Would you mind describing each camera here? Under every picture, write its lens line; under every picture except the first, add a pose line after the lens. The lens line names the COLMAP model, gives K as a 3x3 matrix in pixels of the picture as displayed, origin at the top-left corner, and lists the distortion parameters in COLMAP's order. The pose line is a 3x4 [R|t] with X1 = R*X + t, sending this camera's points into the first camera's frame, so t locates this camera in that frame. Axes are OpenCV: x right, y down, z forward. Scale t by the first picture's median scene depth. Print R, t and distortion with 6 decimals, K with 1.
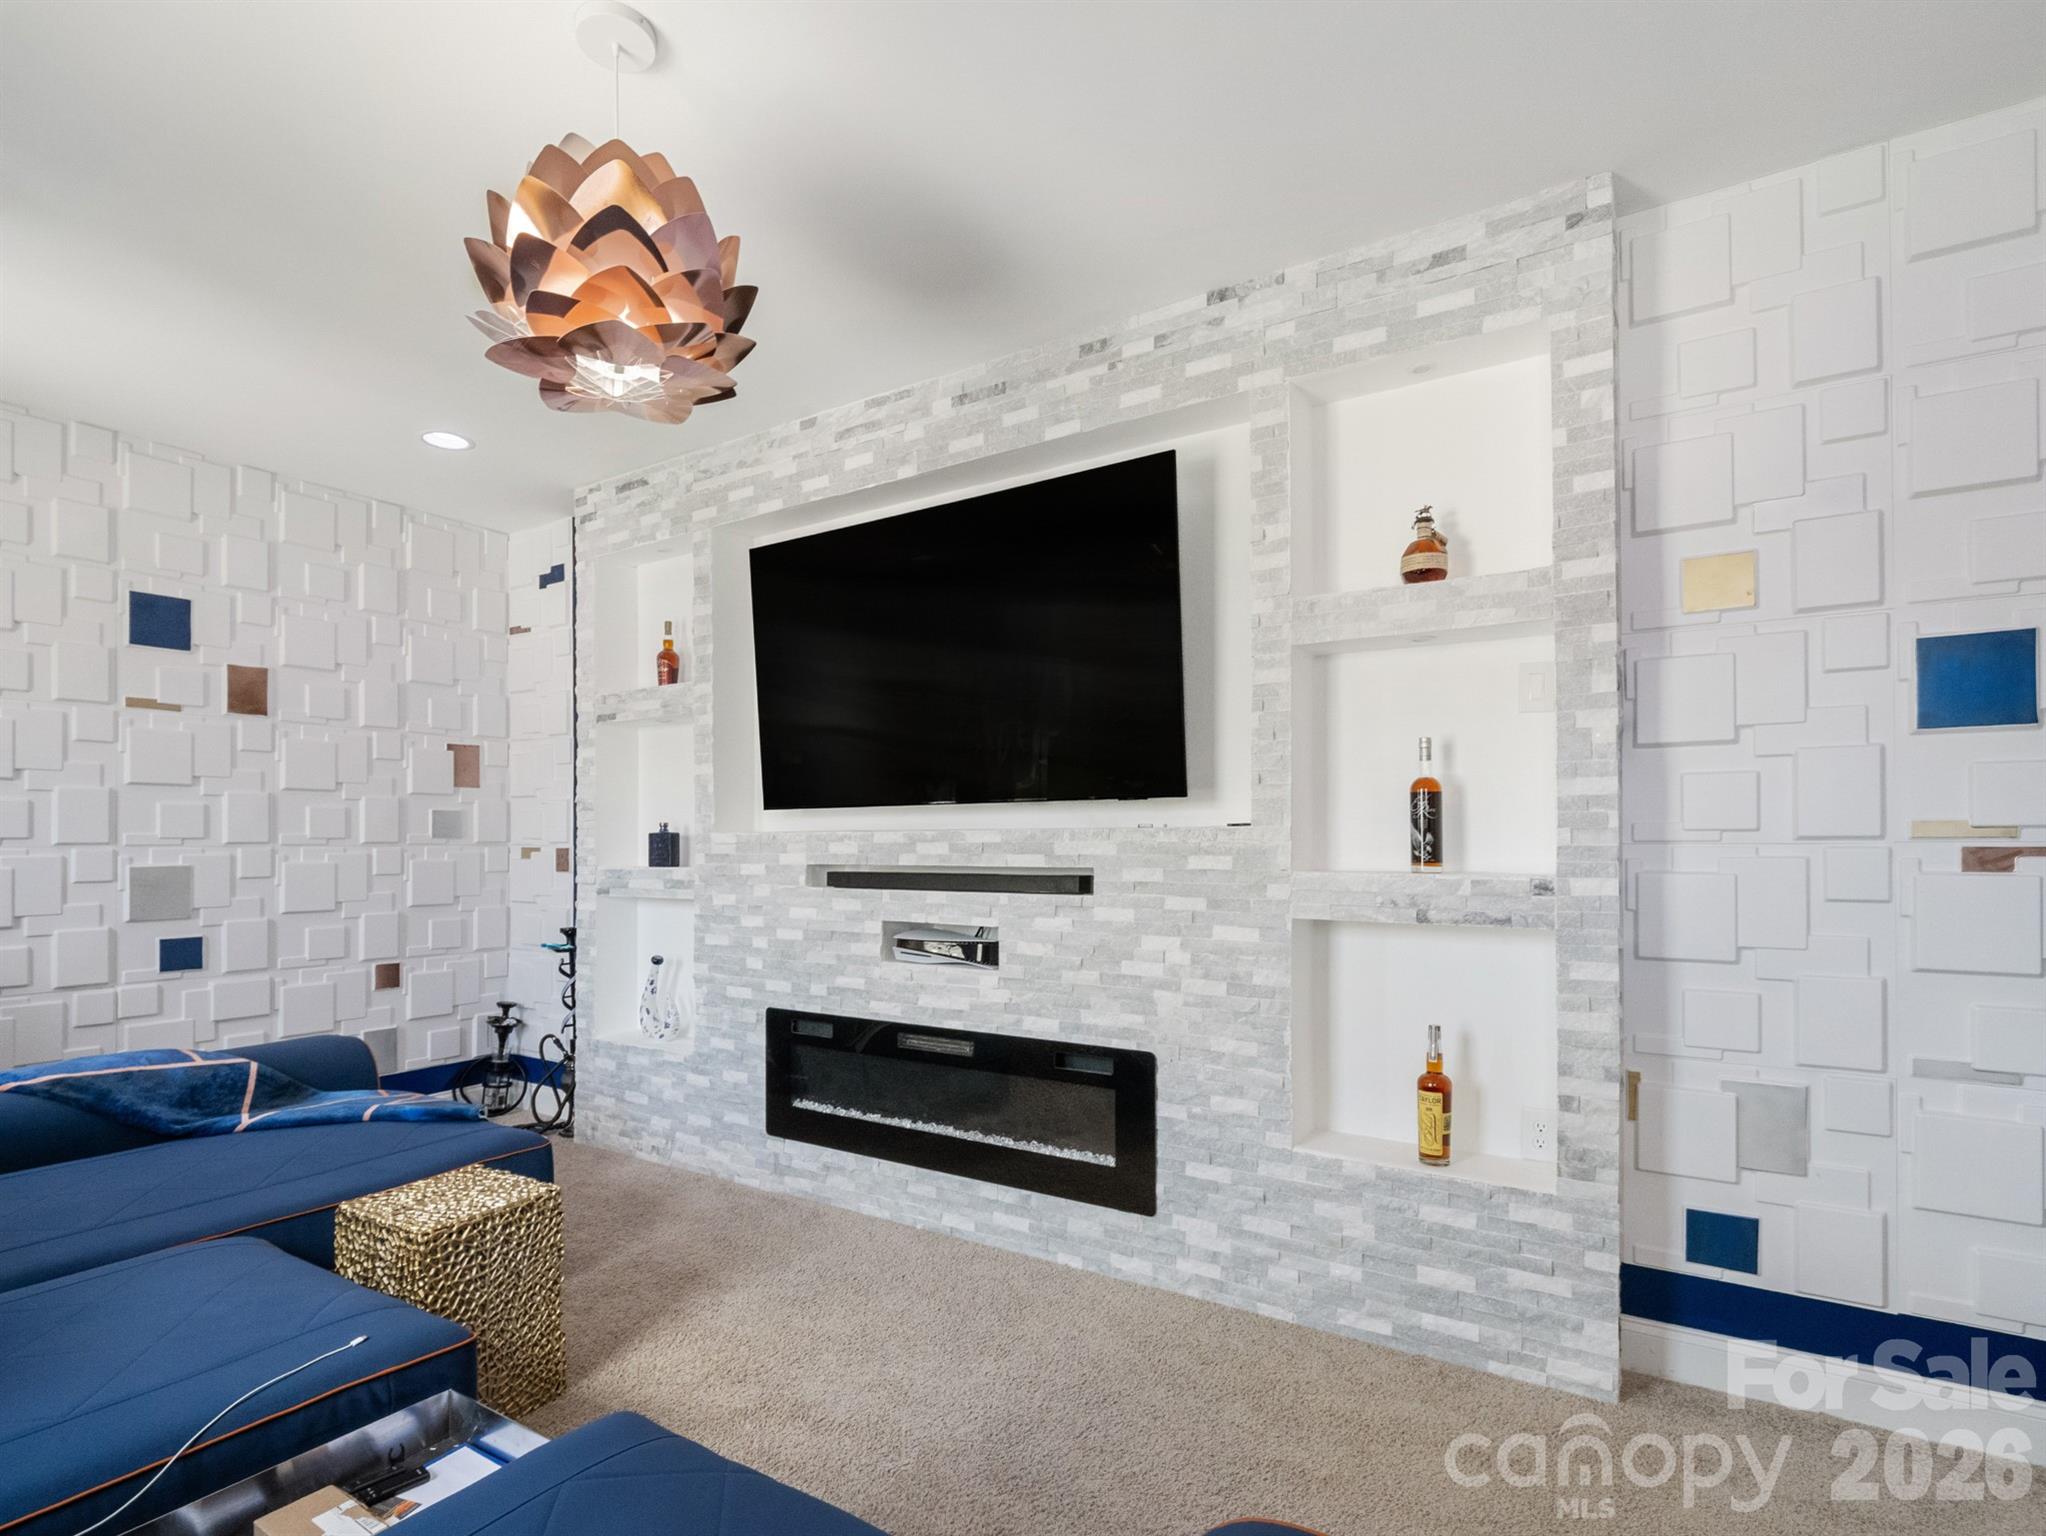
lens RADIAL K [[1013.1, 0, 1011.6], [0, 1013.1, 823.3], [0, 0, 1]] dist [-0.000589, 0.000031]
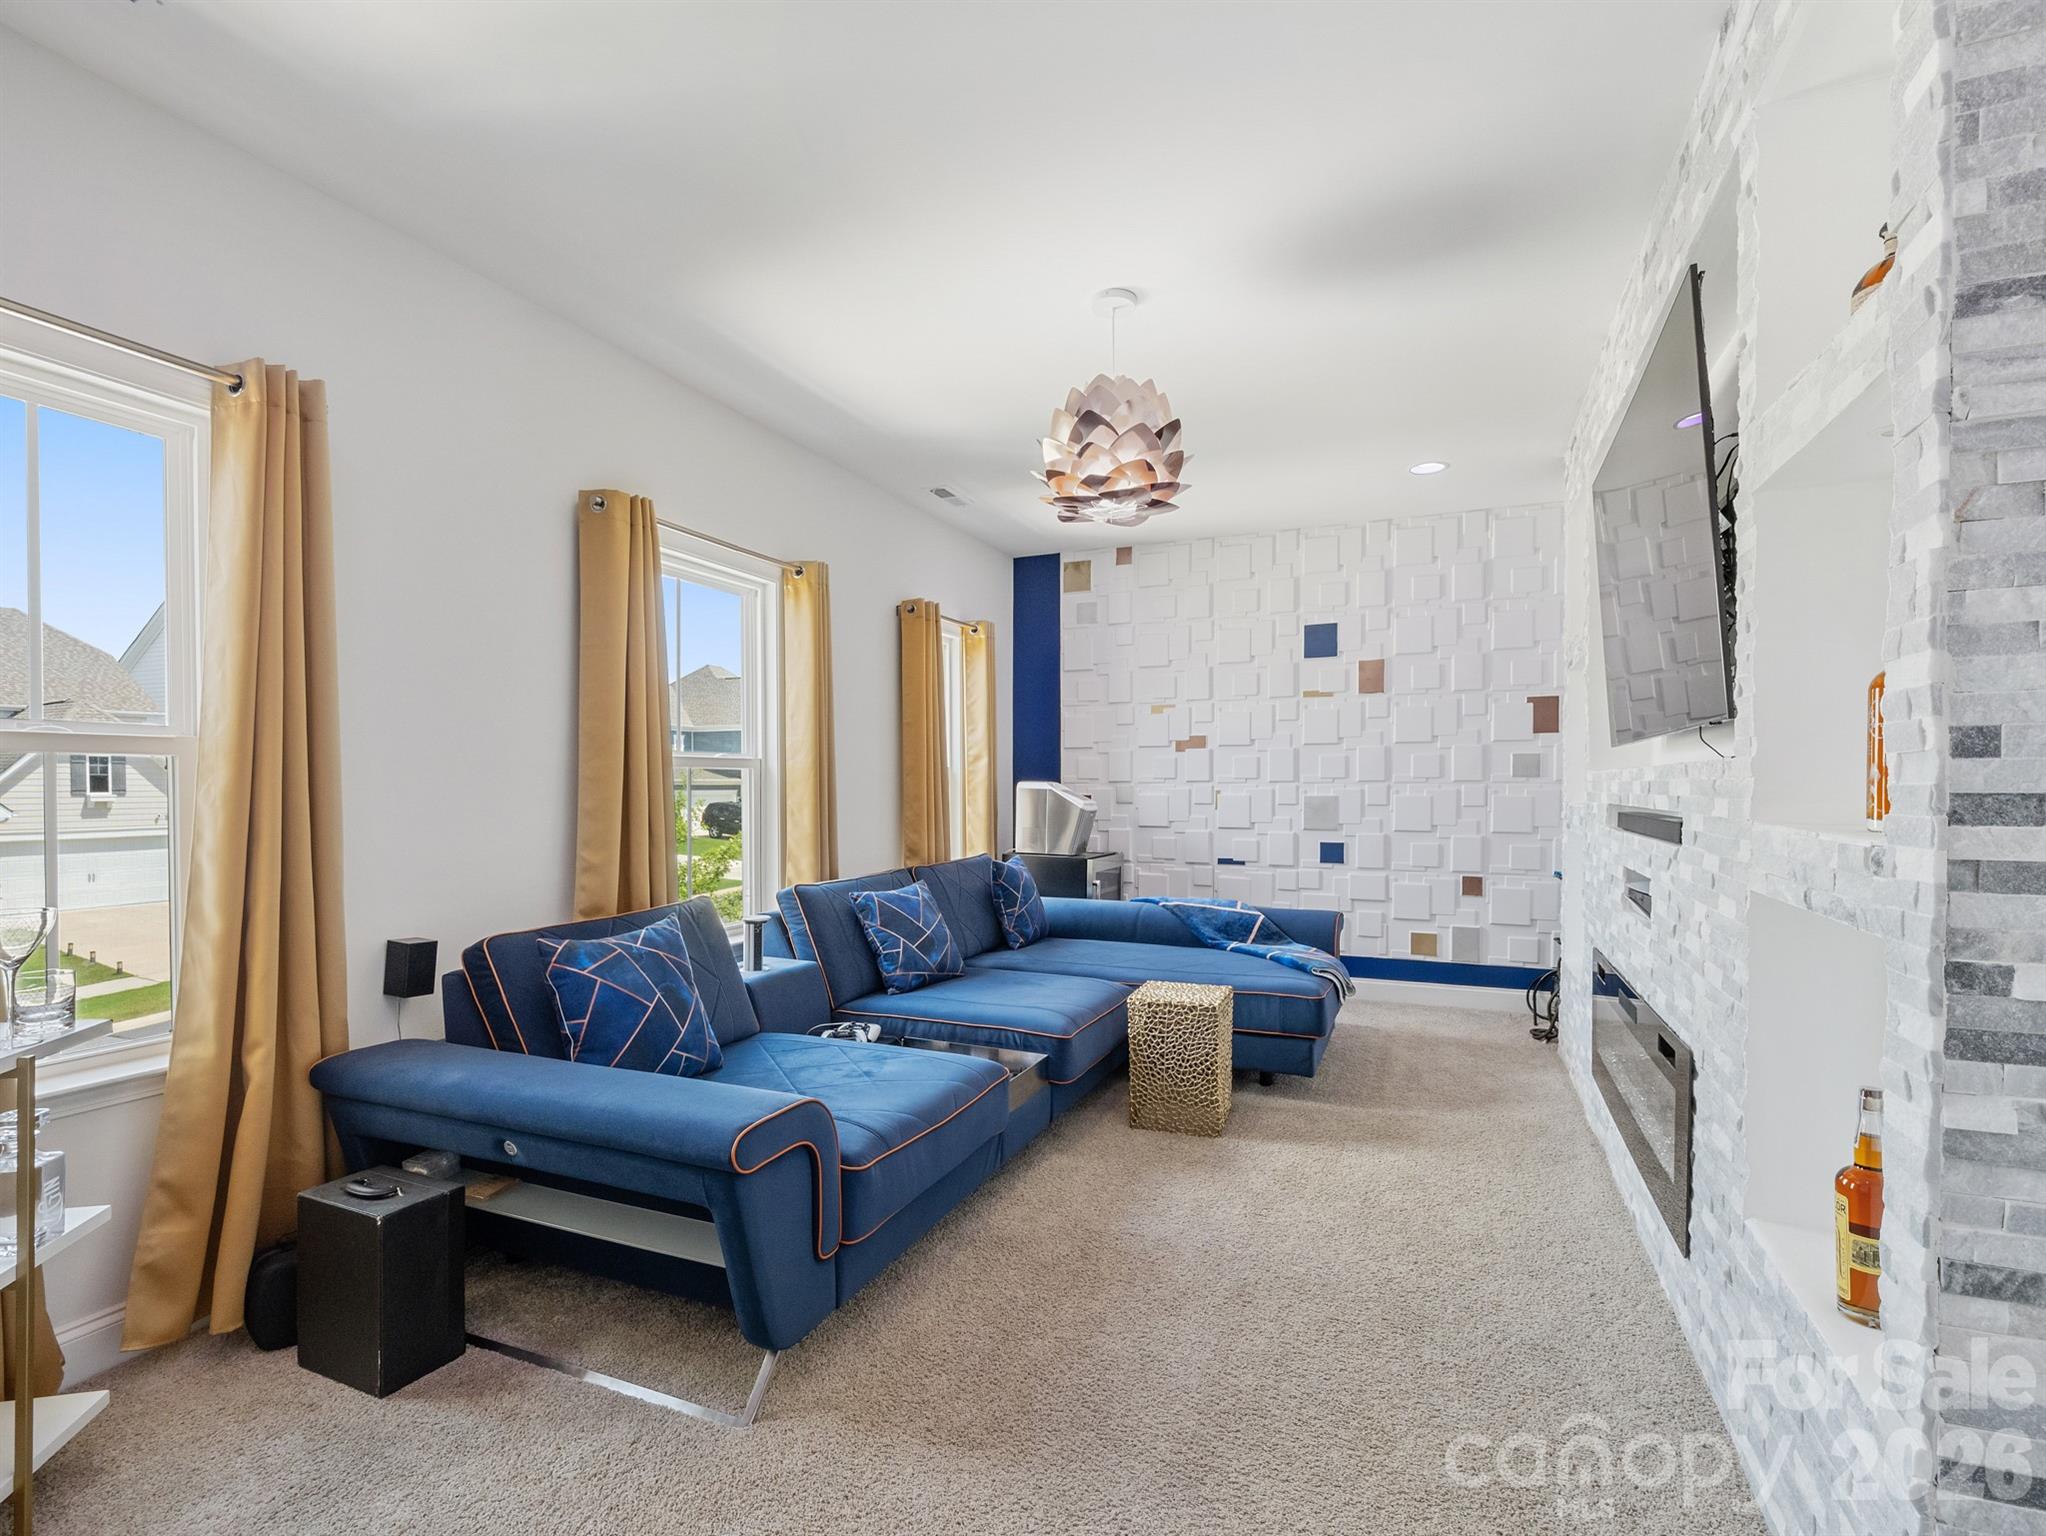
lens RADIAL K [[989.2, 0, 1021.7], [0, 989.2, 770.0], [0, 0, 1]] dist [0.000144, -0.000355]
pose [[0.170660, -0.011271, -0.985265, 0.560476], [0.019694, 0.999774, -0.008026, 0.004817], [0.985133, -0.018034, 0.170844, 0.257603]]
